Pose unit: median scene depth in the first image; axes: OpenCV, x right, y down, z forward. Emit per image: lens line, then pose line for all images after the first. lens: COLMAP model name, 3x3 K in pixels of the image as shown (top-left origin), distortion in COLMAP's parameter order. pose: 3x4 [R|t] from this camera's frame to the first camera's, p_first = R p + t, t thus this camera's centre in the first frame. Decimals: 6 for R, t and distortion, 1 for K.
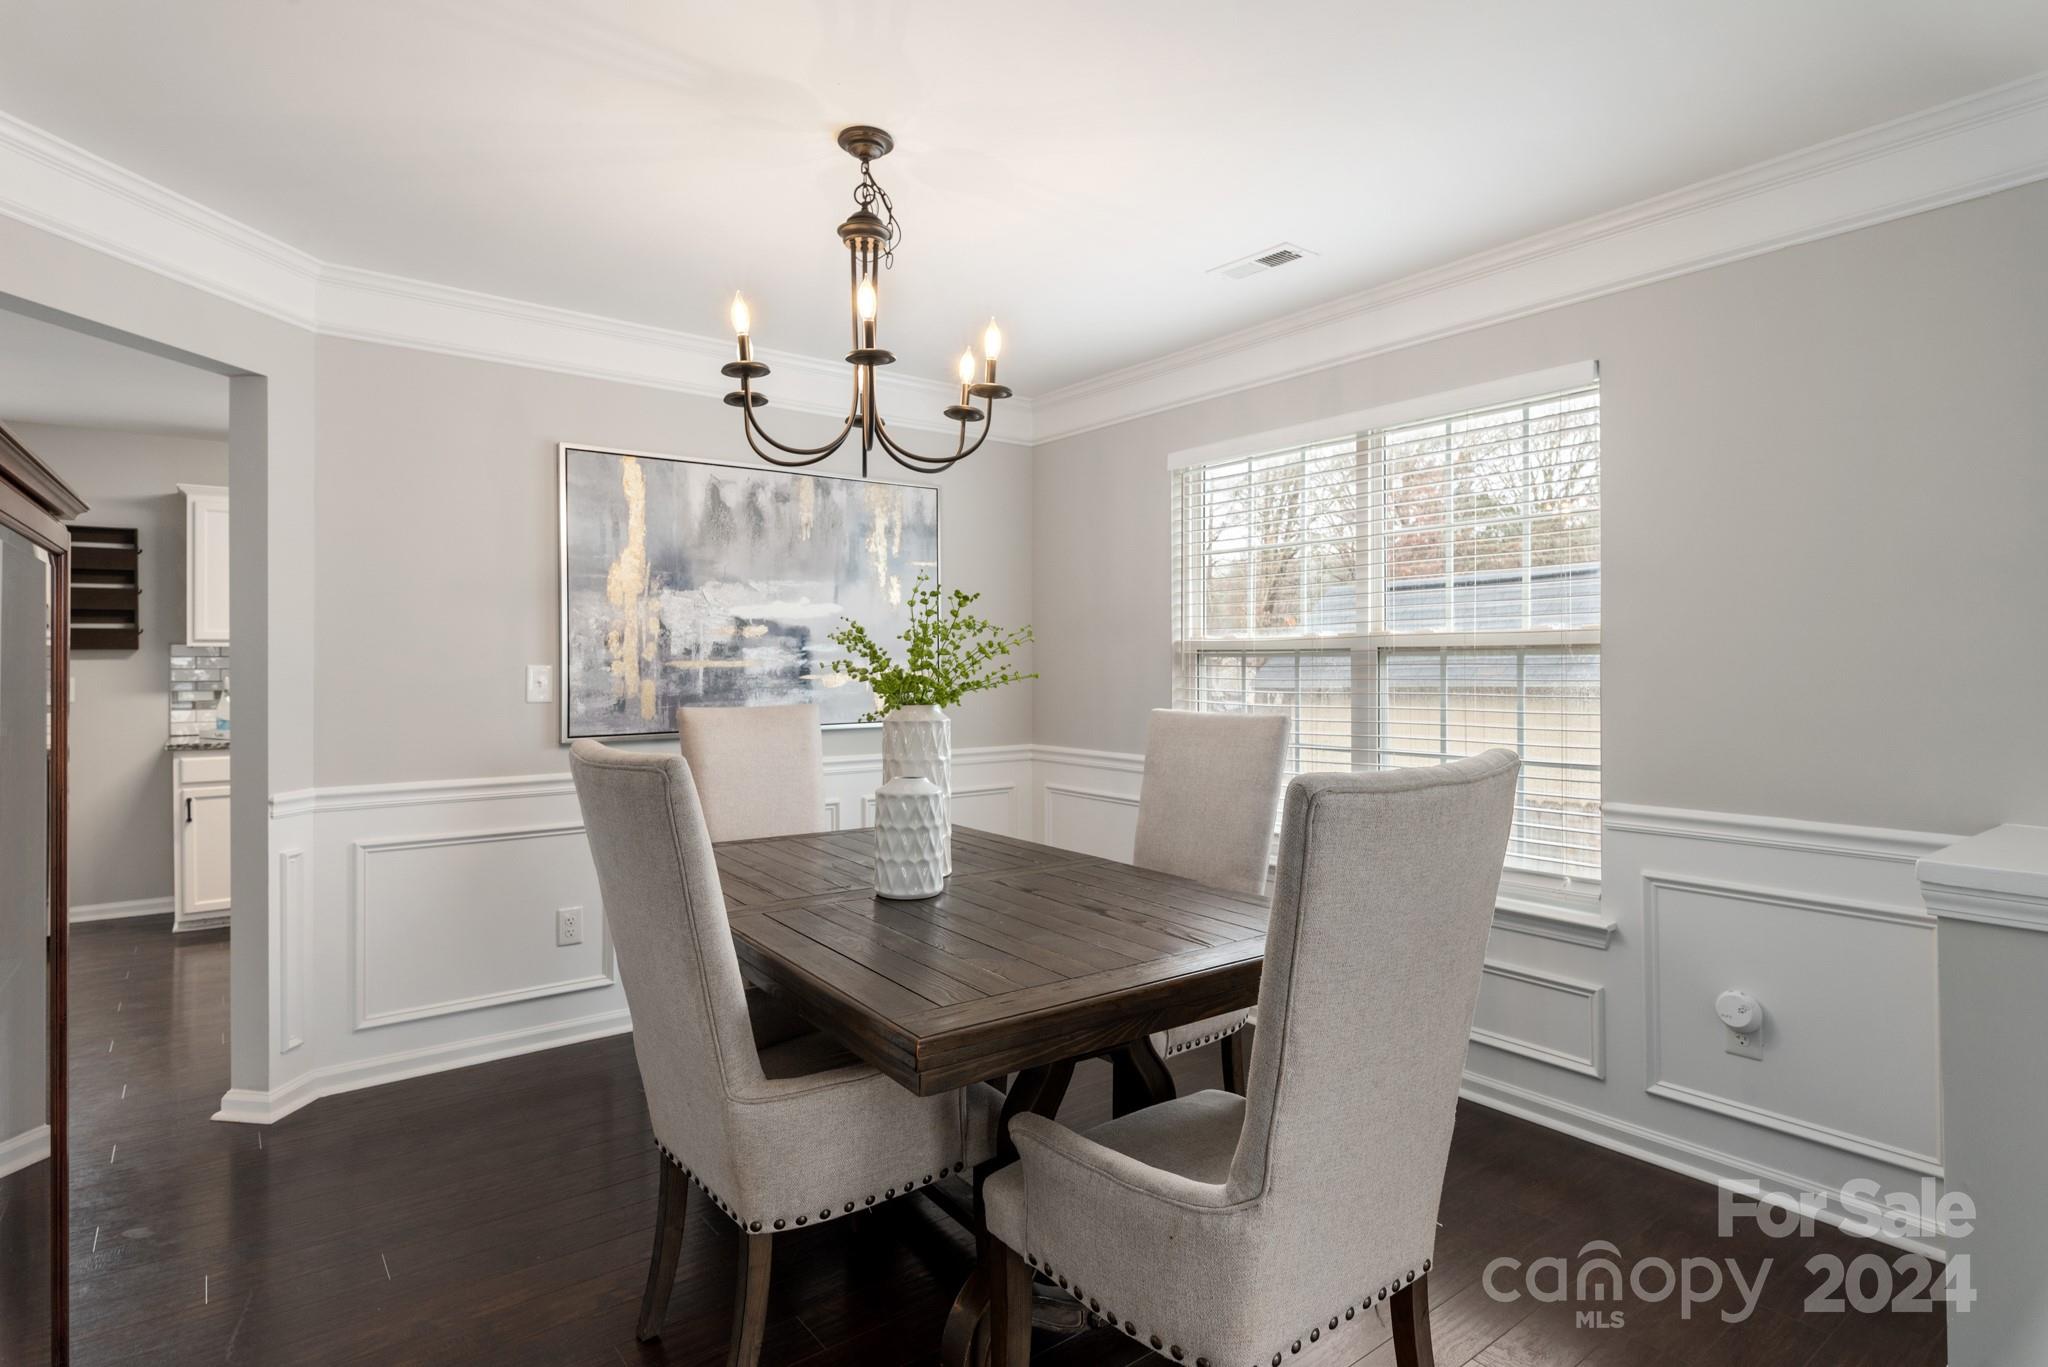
lens RADIAL K [[1062.0, 0, 1013.7], [0, 1062.0, 668.4], [0, 0, 1]] dist [0.002764, -0.000227]
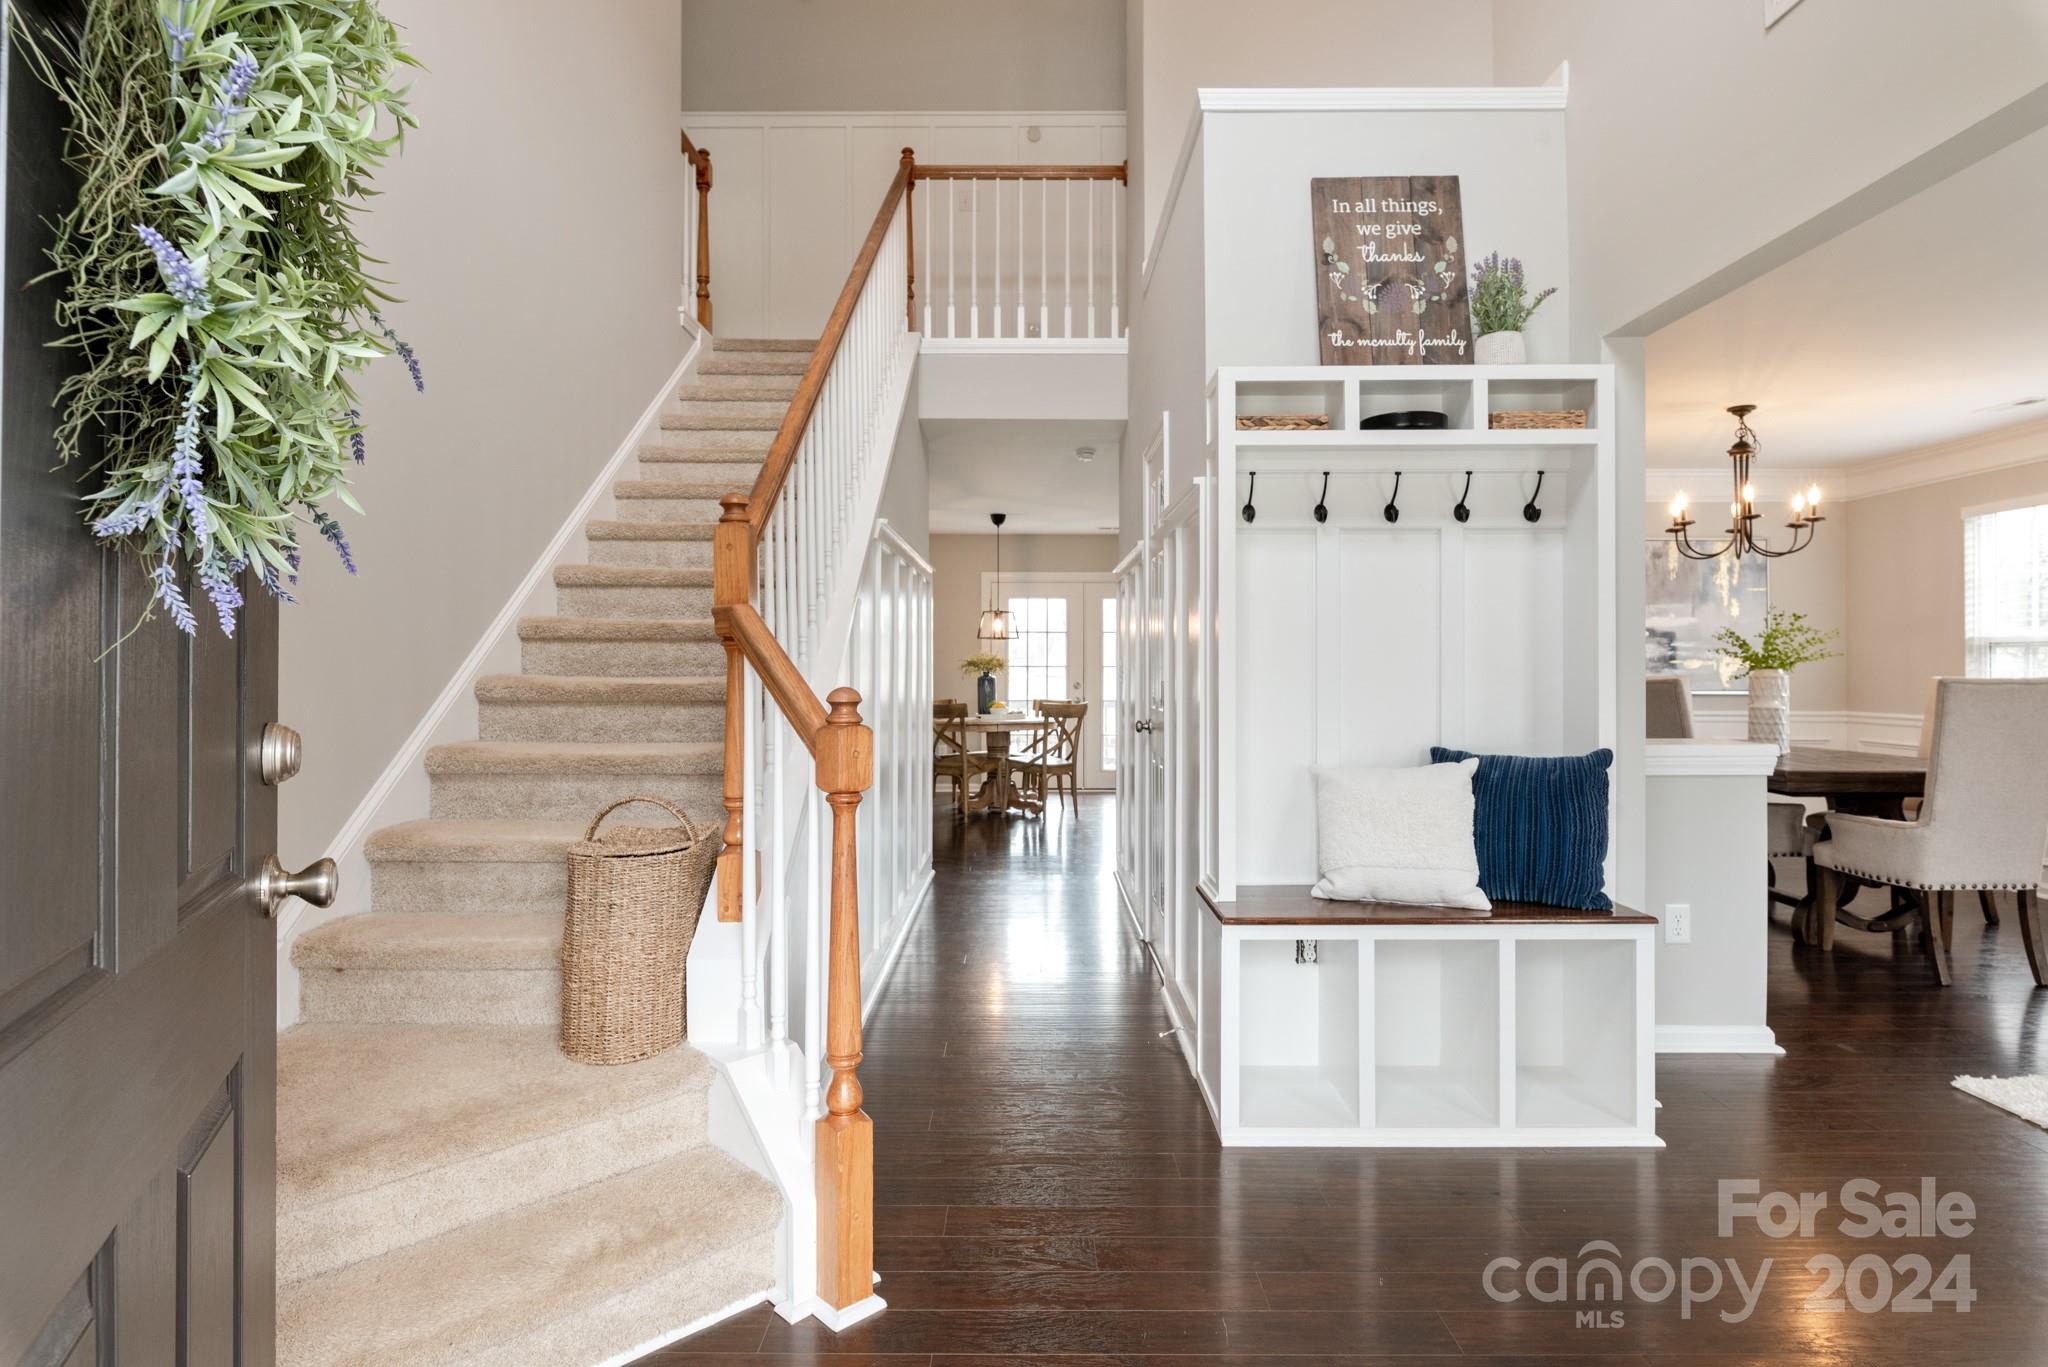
lens RADIAL K [[1062.0, 0, 1022.7], [0, 1062.0, 657.8], [0, 0, 1]] dist [0.002764, -0.000227]
pose [[0.793549, -0.002381, -0.608502, 0.015579], [-0.007492, 0.999878, -0.013684, 0.051656], [0.608460, 0.015418, 0.793435, -1.505171]]
